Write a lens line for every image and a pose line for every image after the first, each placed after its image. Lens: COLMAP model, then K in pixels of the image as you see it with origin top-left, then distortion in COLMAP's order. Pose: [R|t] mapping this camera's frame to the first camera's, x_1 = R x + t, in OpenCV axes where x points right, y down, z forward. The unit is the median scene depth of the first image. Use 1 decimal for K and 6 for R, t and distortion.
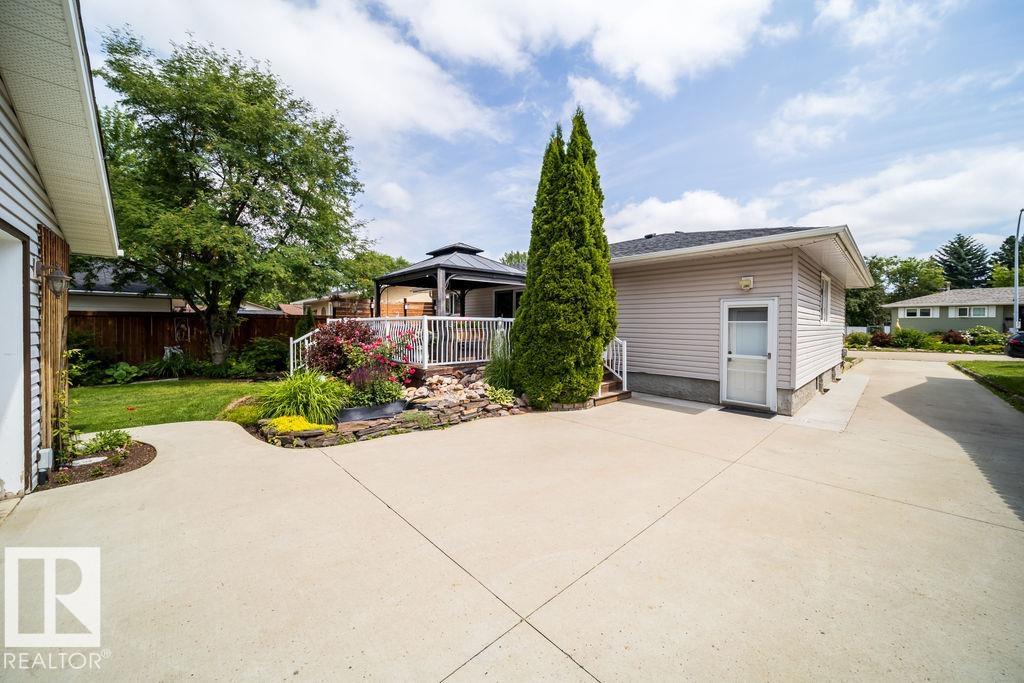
lens RADIAL K [[363.2, 0, 515.5], [0, 363.2, 336.5], [0, 0, 1]] dist [0.000021, 0.000070]
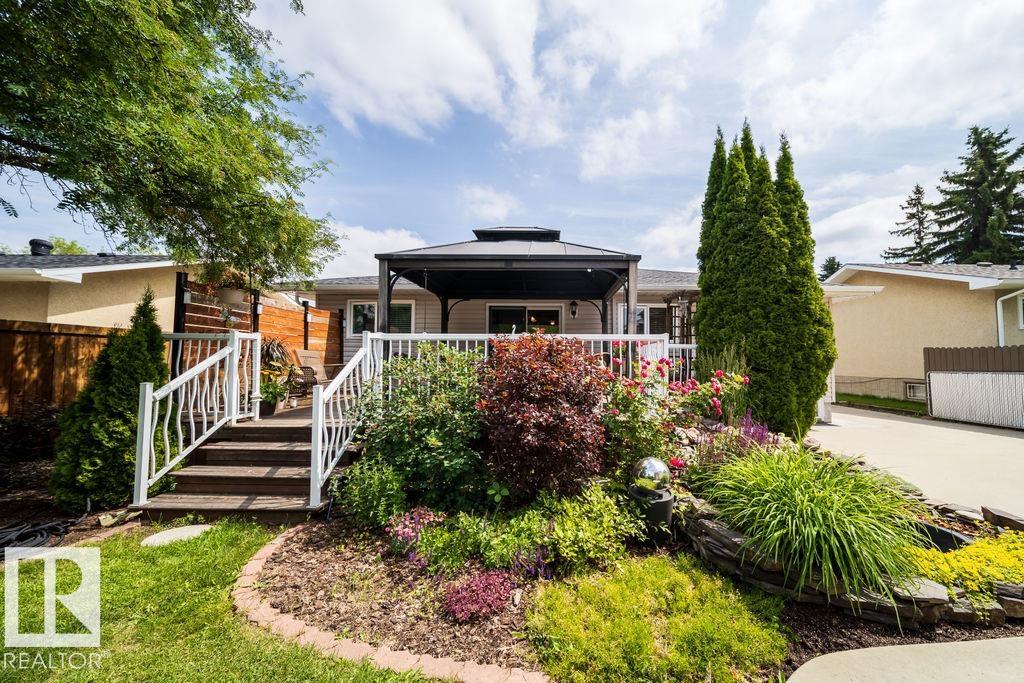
lens RADIAL K [[363.2, 0, 515.5], [0, 363.2, 336.5], [0, 0, 1]] dist [0.000021, 0.000070]
pose [[0.706465, 0.014405, 0.707602, -0.614920], [0.027187, 0.998503, -0.047471, -0.016436], [-0.707226, 0.052774, 0.705015, 0.502834]]
